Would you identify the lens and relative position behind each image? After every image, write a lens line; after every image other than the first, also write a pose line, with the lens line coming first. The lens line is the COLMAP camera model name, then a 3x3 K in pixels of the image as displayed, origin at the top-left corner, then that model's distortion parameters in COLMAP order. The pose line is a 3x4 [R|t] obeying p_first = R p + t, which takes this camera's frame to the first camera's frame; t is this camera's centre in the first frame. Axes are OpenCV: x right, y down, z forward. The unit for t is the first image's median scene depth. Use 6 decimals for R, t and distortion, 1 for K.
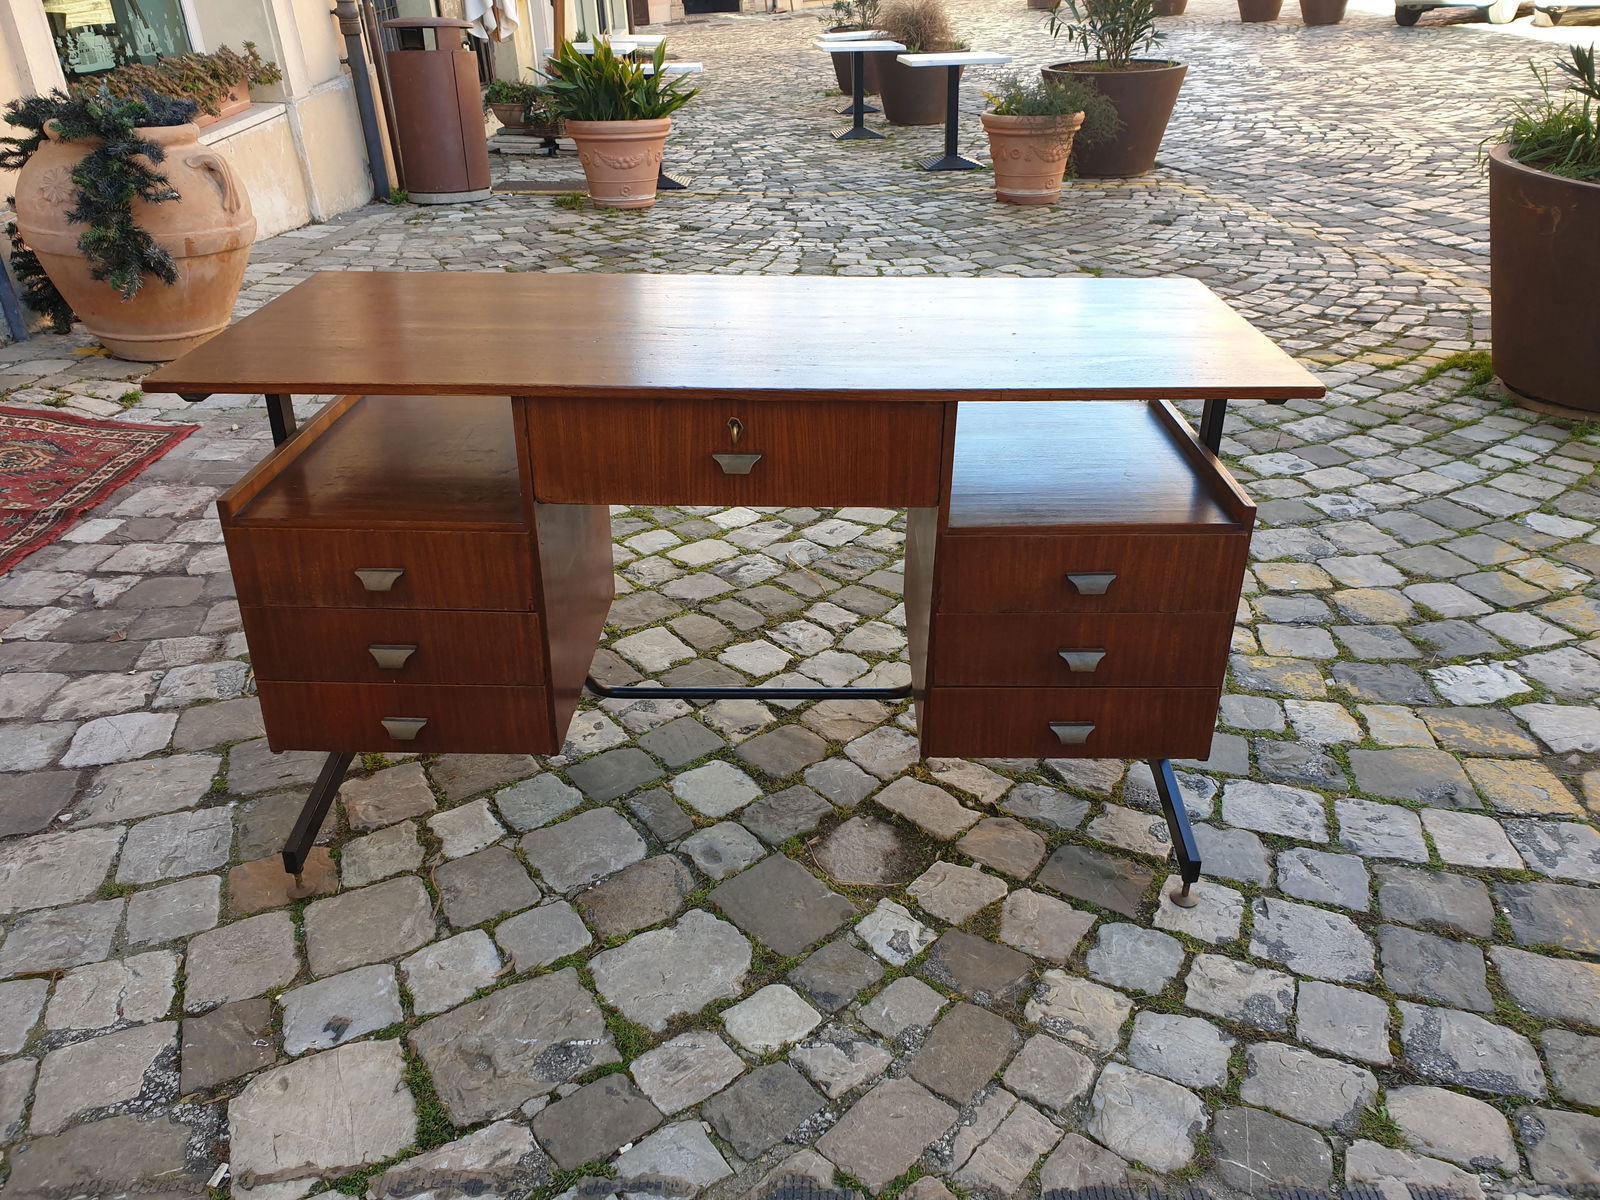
lens RADIAL K [[1252.1, 0, 827.0], [0, 1252.1, 591.5], [0, 0, 1]] dist [-0.006275, 0.041655]
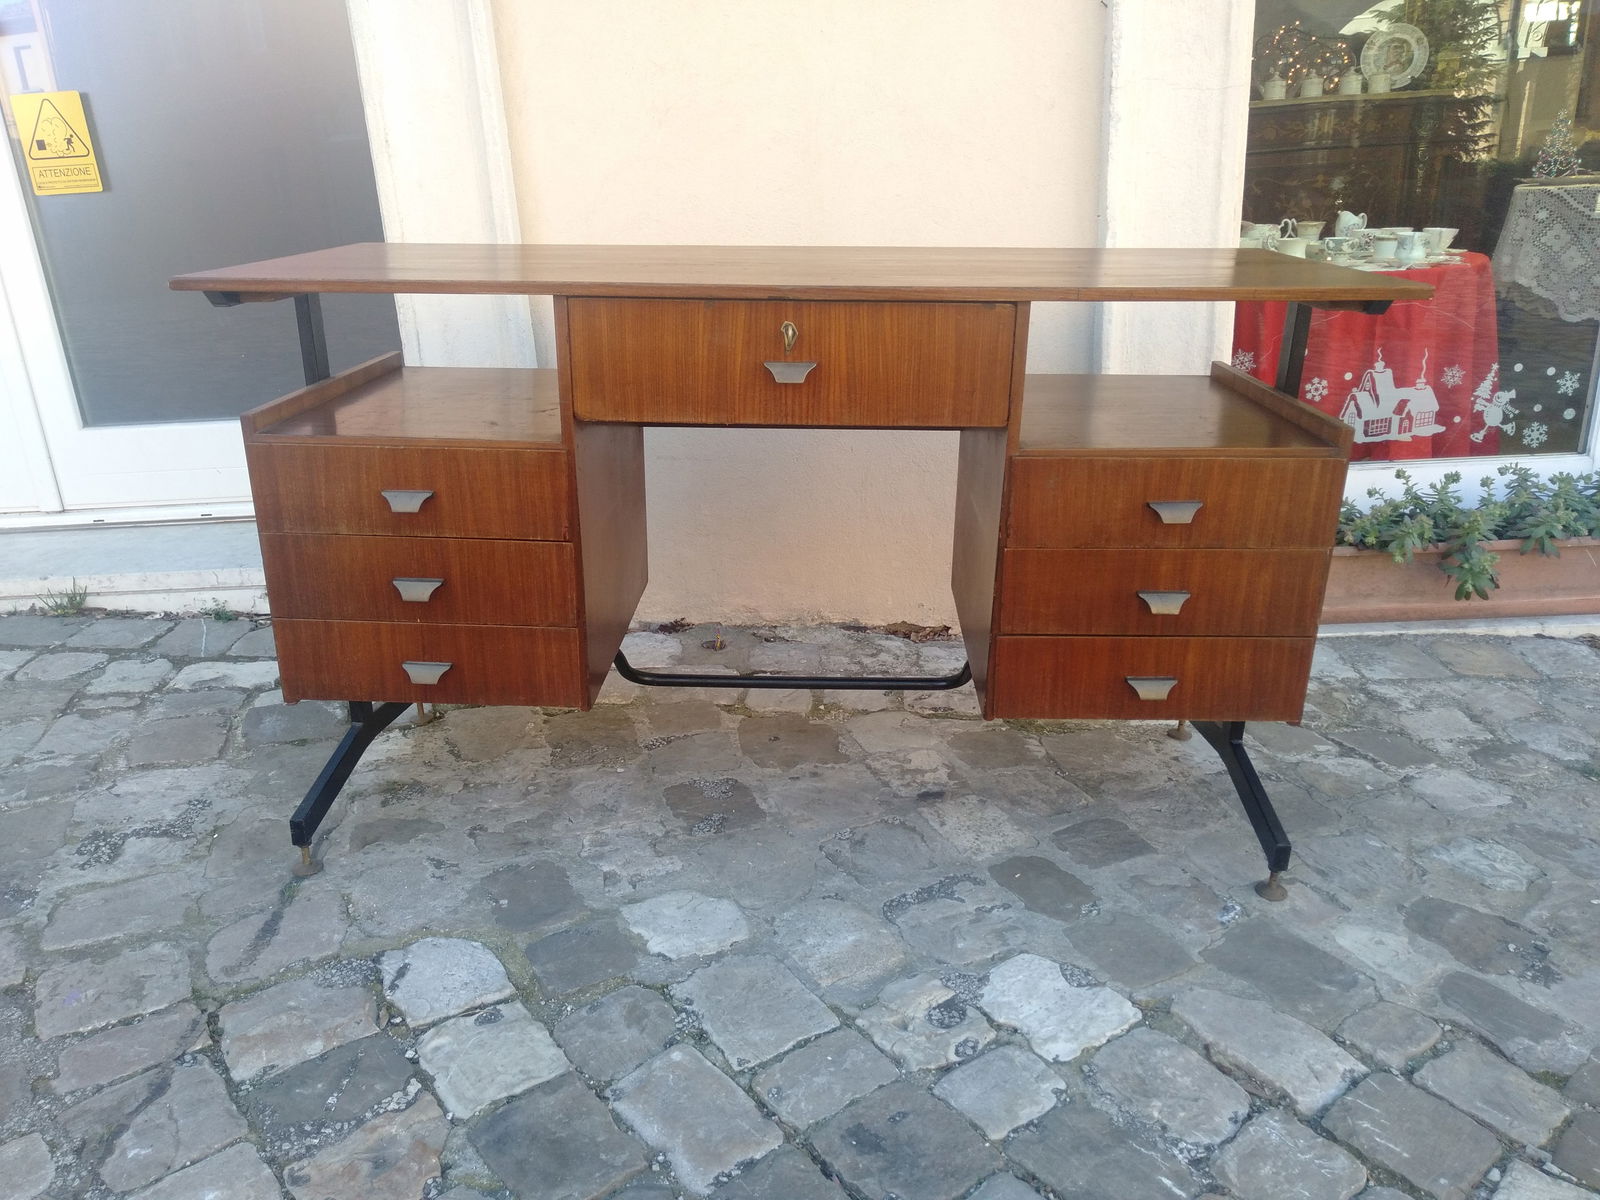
lens RADIAL K [[1189.7, 0, 796.6], [0, 1189.7, 604.7], [0, 0, 1]] dist [0.025272, -0.009285]
pose [[0.999428, 0.011096, -0.031945, -0.030640], [-0.014417, 0.994297, -0.105669, 0.131607], [0.030591, 0.106069, 0.993888, 0.109090]]
